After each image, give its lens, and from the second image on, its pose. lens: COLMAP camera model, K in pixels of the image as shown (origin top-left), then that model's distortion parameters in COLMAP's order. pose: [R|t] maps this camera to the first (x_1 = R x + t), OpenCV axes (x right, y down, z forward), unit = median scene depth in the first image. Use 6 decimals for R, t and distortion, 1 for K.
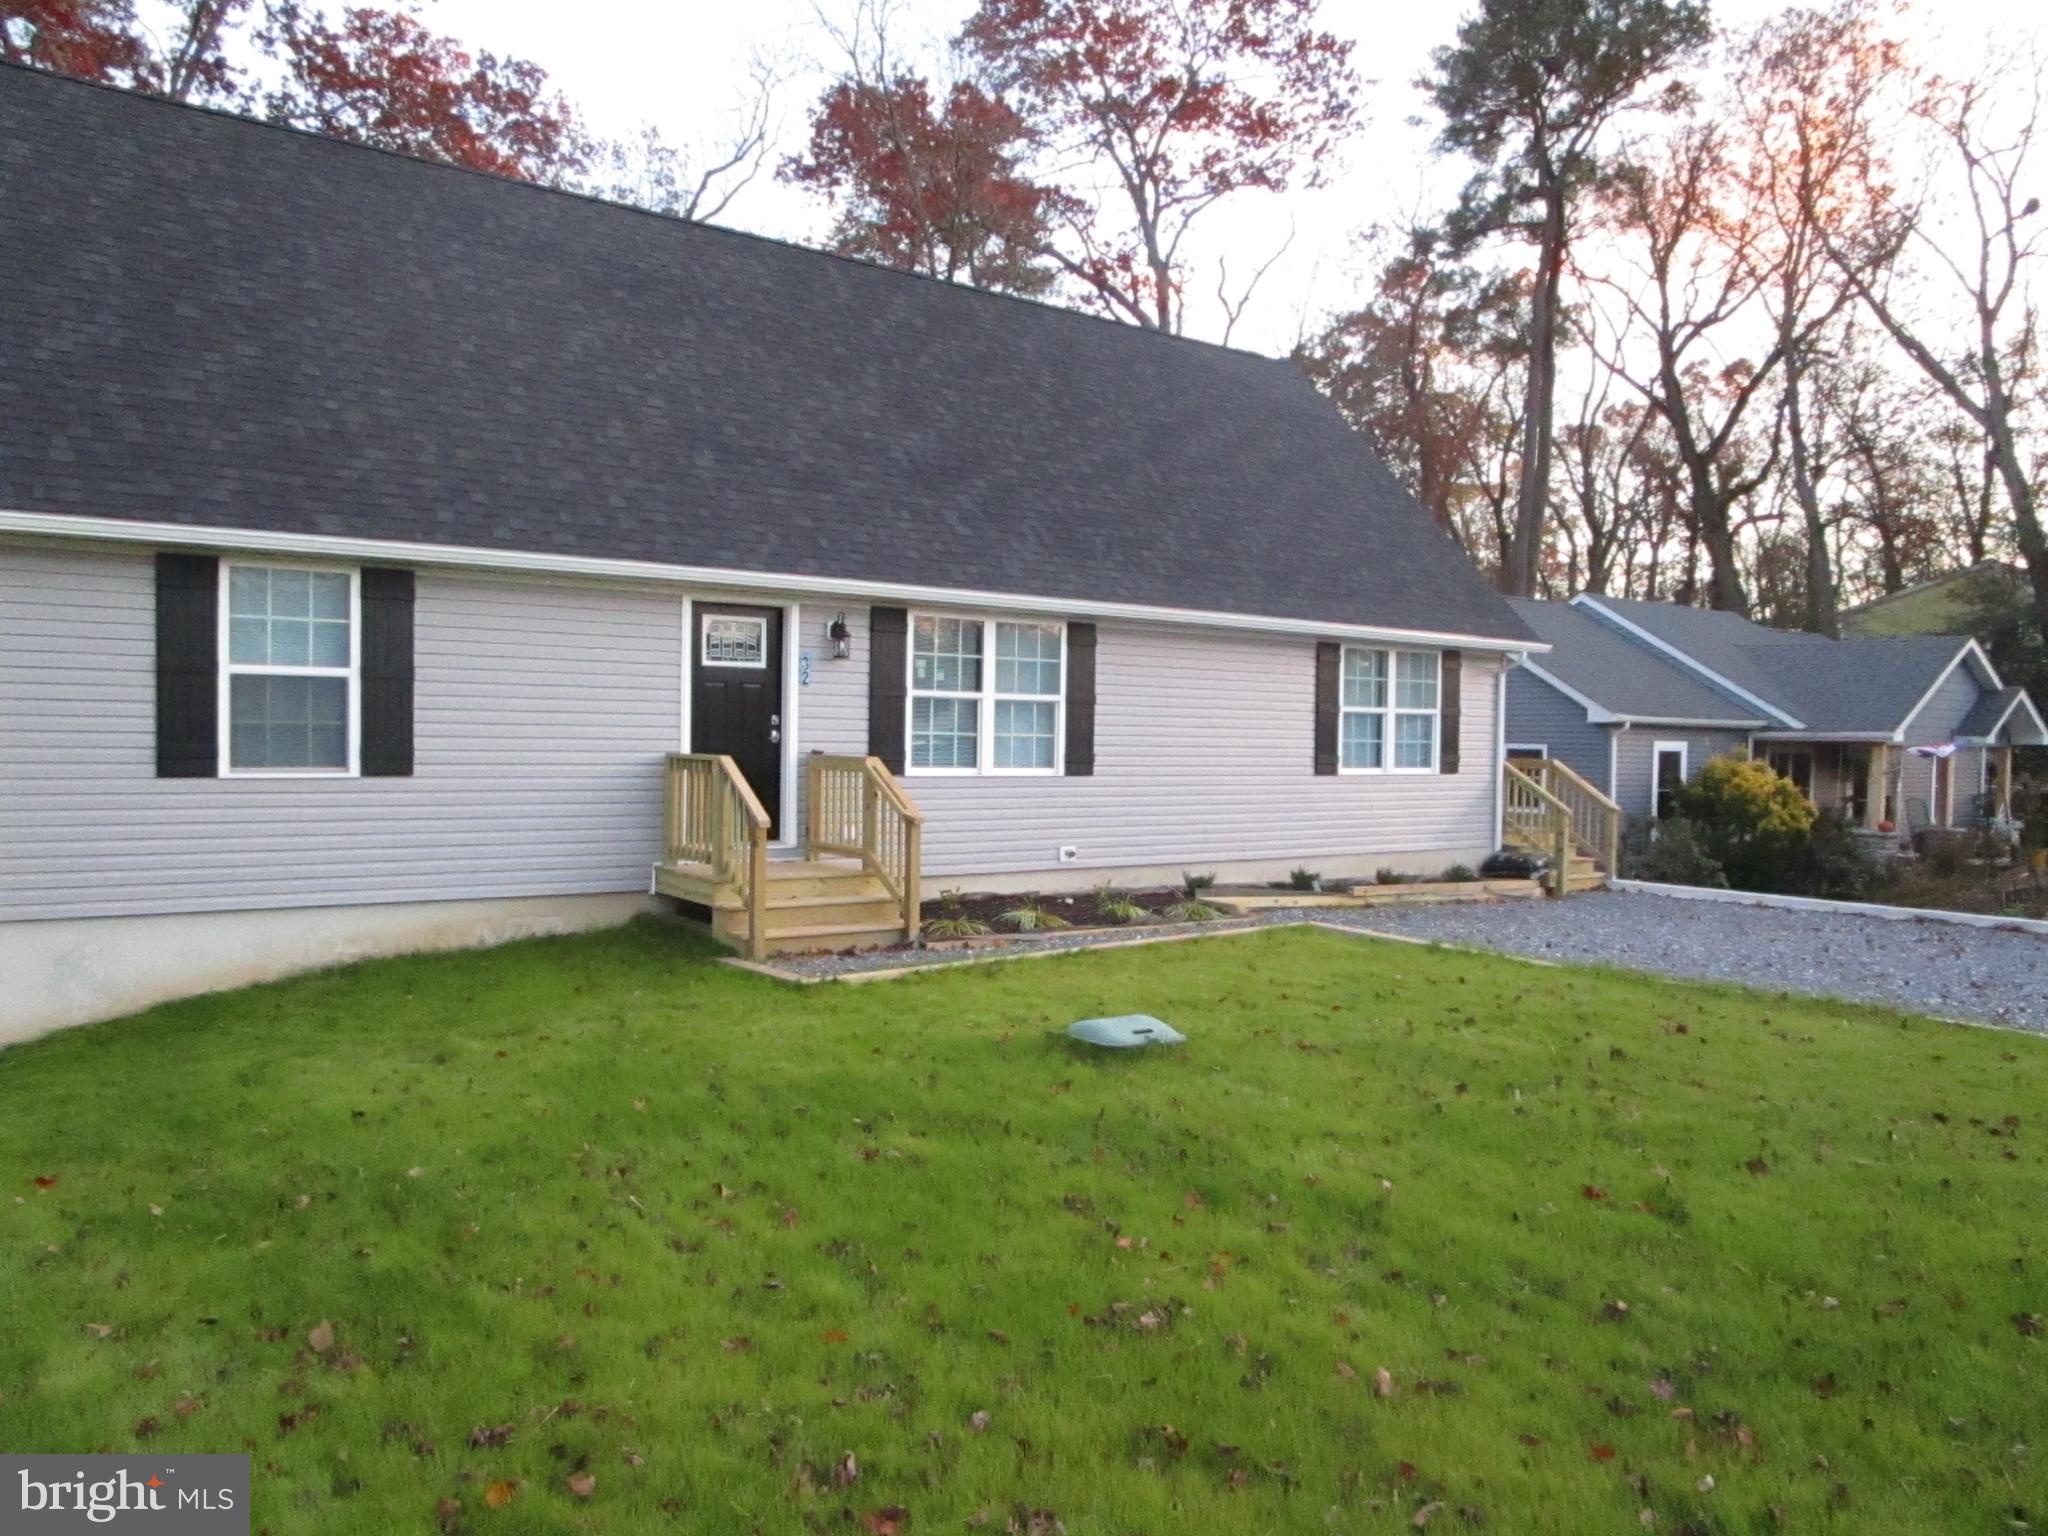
lens RADIAL K [[1443.2, 0, 1022.1], [0, 1443.2, 841.8], [0, 0, 1]] dist [-0.009441, -0.007221]
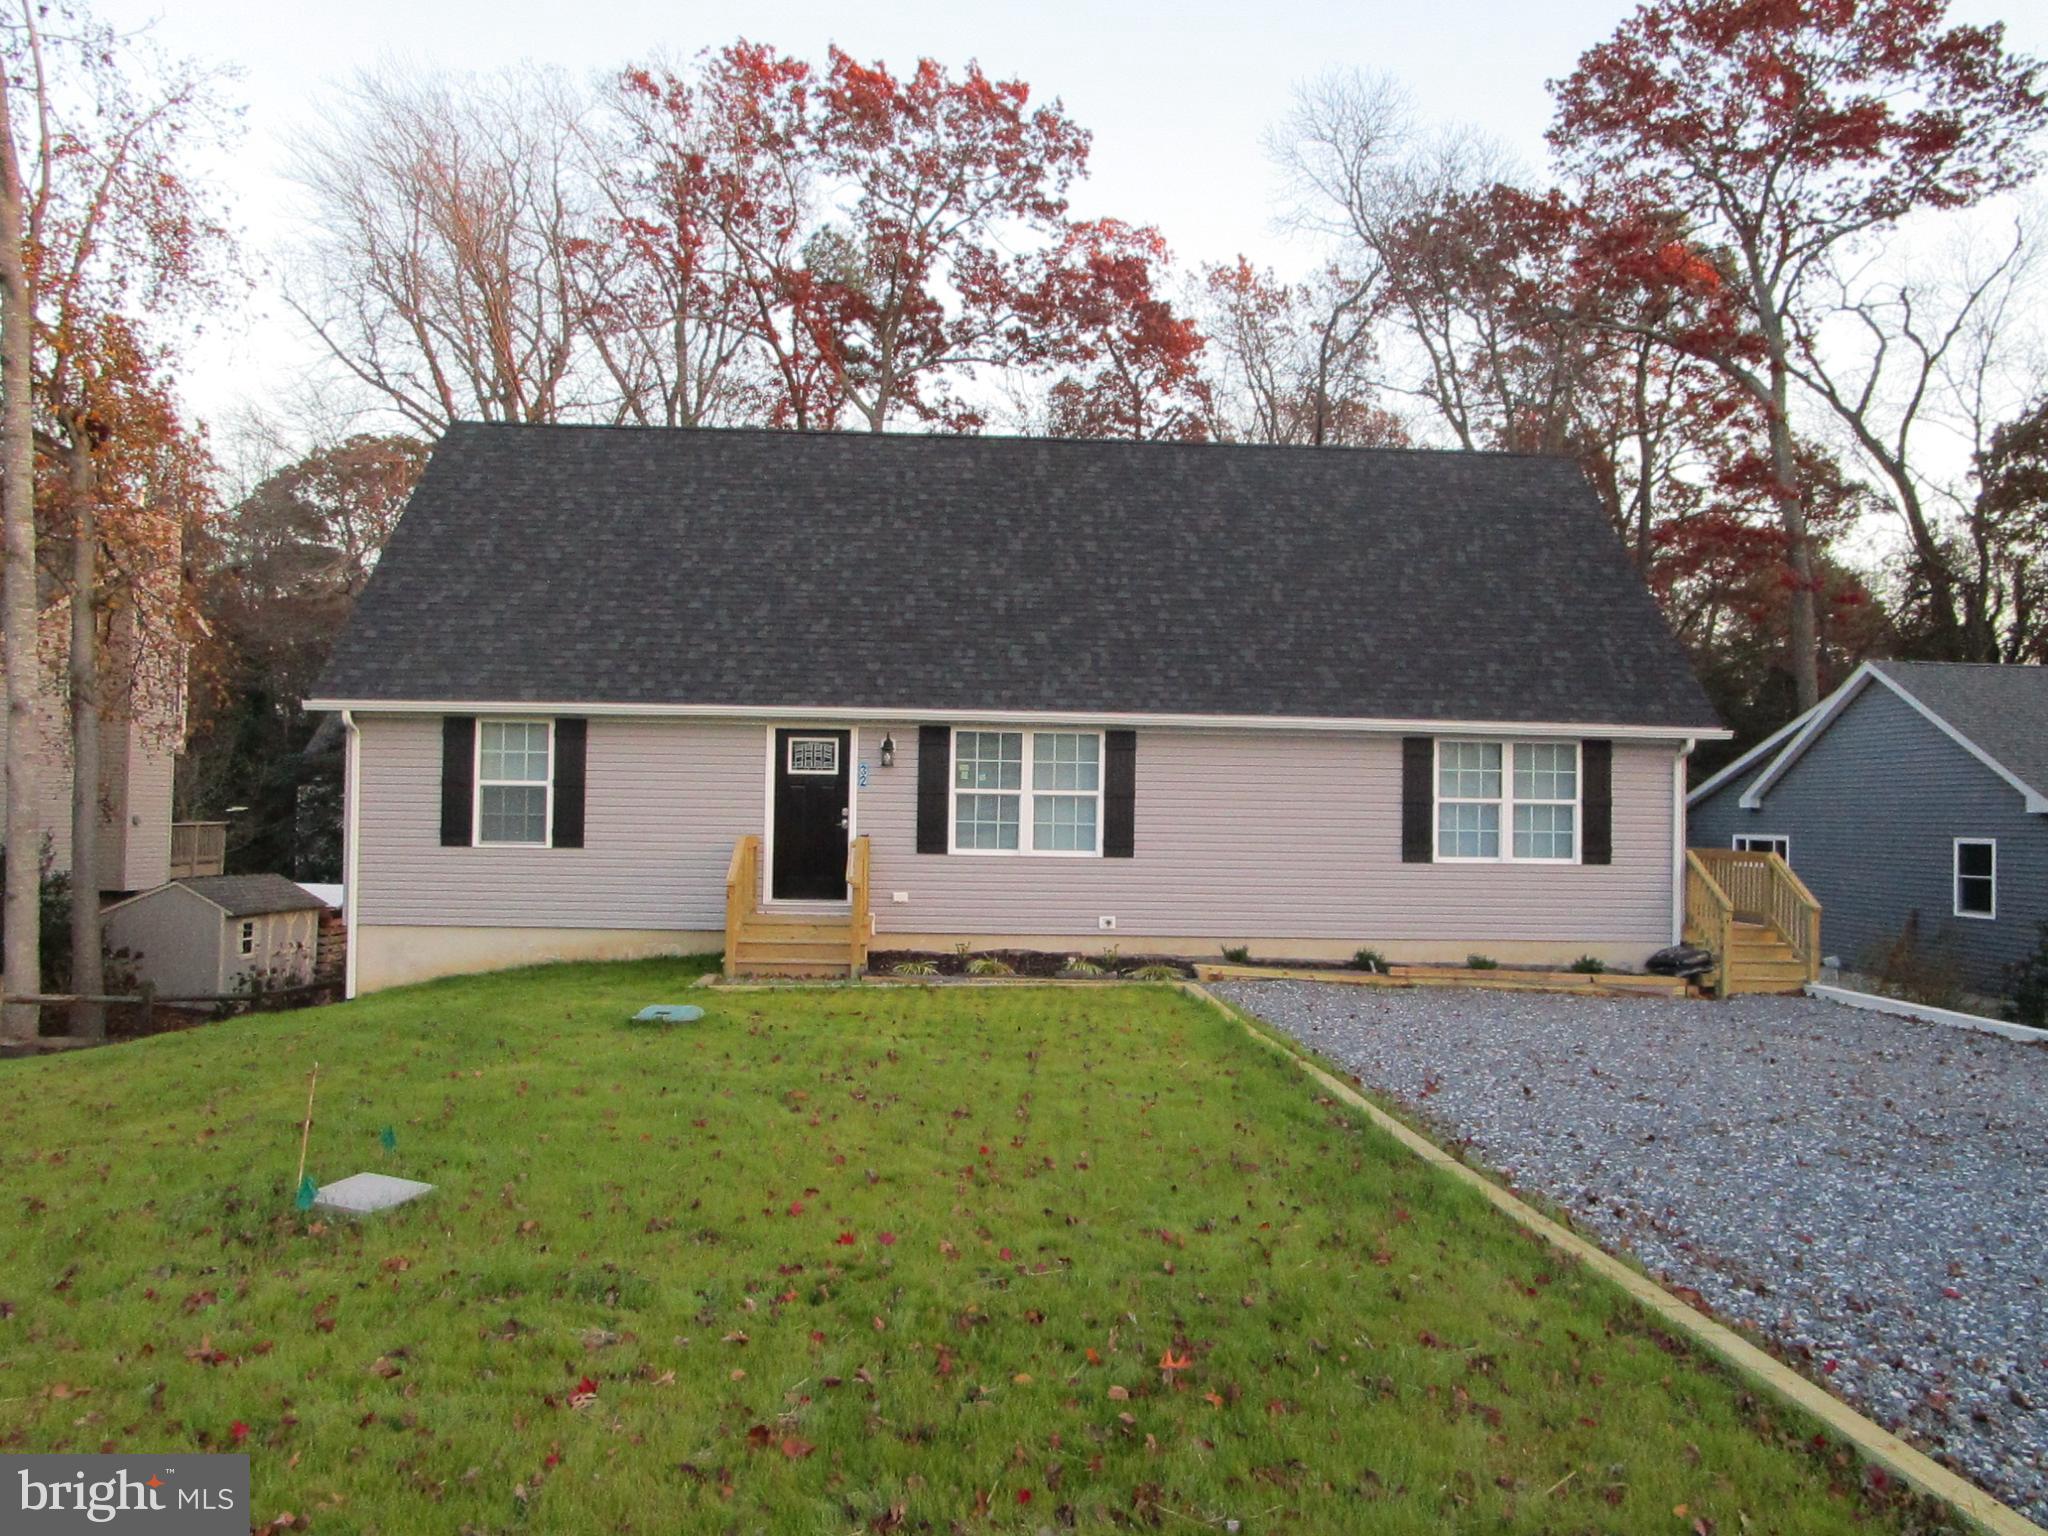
lens RADIAL K [[1482.5, 0, 1019.6], [0, 1482.5, 788.0], [0, 0, 1]] dist [-0.001270, -0.003403]
pose [[0.837540, -0.011180, -0.546261, 0.694325], [-0.043263, 0.995294, -0.086702, 0.007643], [0.544660, 0.096249, 0.833115, -0.083648]]
